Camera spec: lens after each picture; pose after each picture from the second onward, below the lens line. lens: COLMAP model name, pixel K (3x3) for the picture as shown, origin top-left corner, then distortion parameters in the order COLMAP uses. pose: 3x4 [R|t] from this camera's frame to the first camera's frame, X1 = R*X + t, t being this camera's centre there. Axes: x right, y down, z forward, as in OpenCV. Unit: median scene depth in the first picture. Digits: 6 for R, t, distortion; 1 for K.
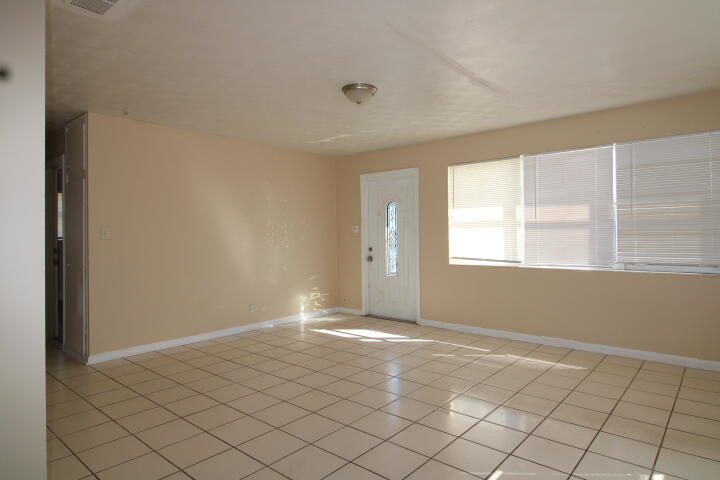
lens RADIAL K [[430.7, 0, 362.0], [0, 430.7, 229.8], [0, 0, 1]] dist [-0.000511, -0.000602]
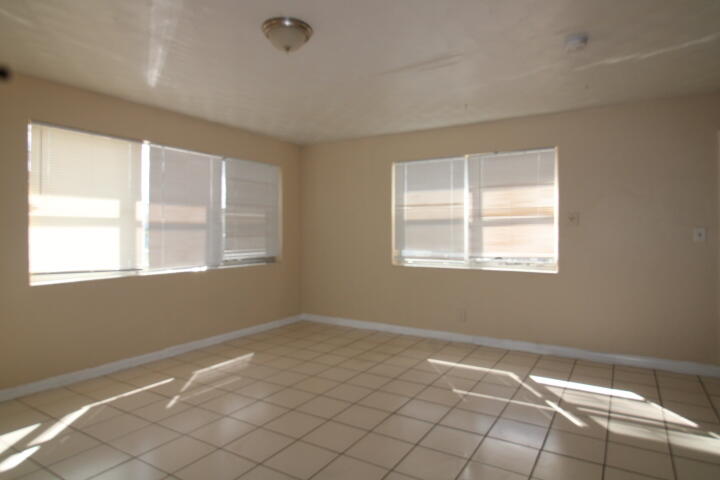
lens RADIAL K [[430.7, 0, 362.0], [0, 430.7, 229.8], [0, 0, 1]] dist [-0.000511, -0.000602]
pose [[-0.155677, 0.017846, 0.987647, -0.538872], [-0.001552, 0.999831, -0.018311, 0.014087], [-0.987807, -0.004383, -0.155624, 0.741145]]
